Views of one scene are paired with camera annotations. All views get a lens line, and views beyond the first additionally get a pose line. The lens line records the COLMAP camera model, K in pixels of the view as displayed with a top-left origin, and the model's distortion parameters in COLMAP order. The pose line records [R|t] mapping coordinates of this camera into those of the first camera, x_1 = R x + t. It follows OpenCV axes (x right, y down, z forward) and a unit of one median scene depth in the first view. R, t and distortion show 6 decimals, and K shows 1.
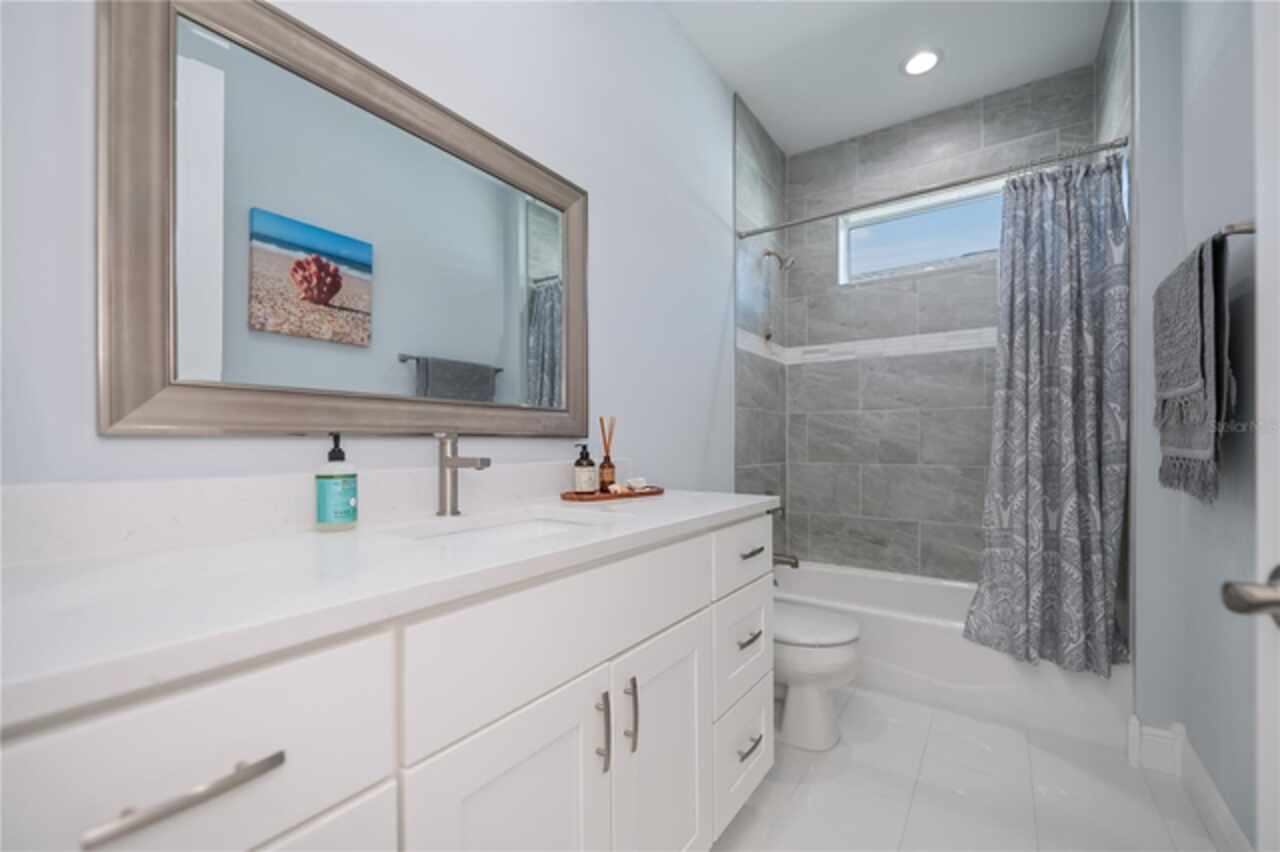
lens RADIAL K [[537.9, 0, 645.1], [0, 537.9, 443.7], [0, 0, 1]] dist [0.017954, -0.014163]
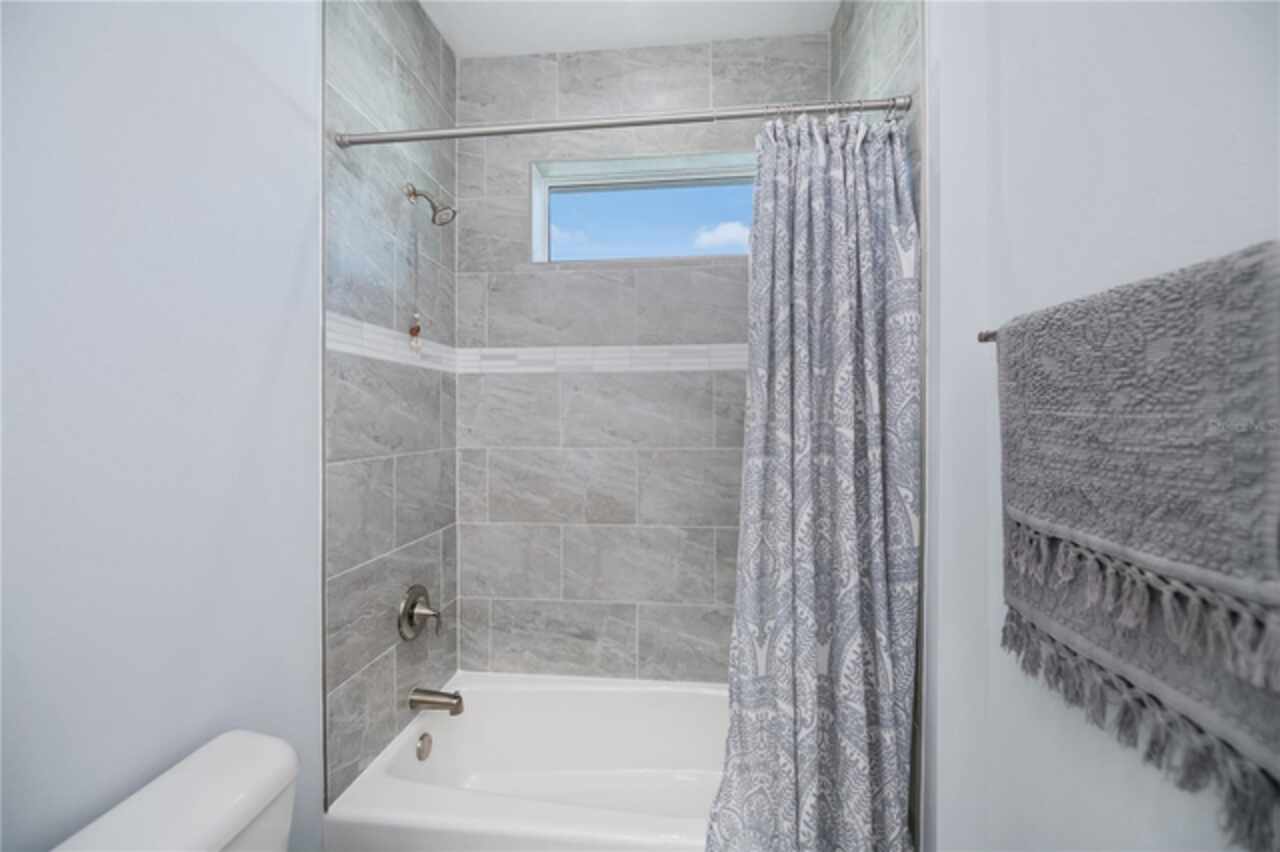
lens RADIAL K [[513.2, 0, 636.8], [0, 513.2, 407.8], [0, 0, 1]] dist [-0.008955, -0.000721]
pose [[0.887622, 0.008651, 0.460492, 0.268621], [-0.000864, 0.999853, -0.017119, -0.149075], [-0.460572, 0.014797, 0.887499, 0.549142]]
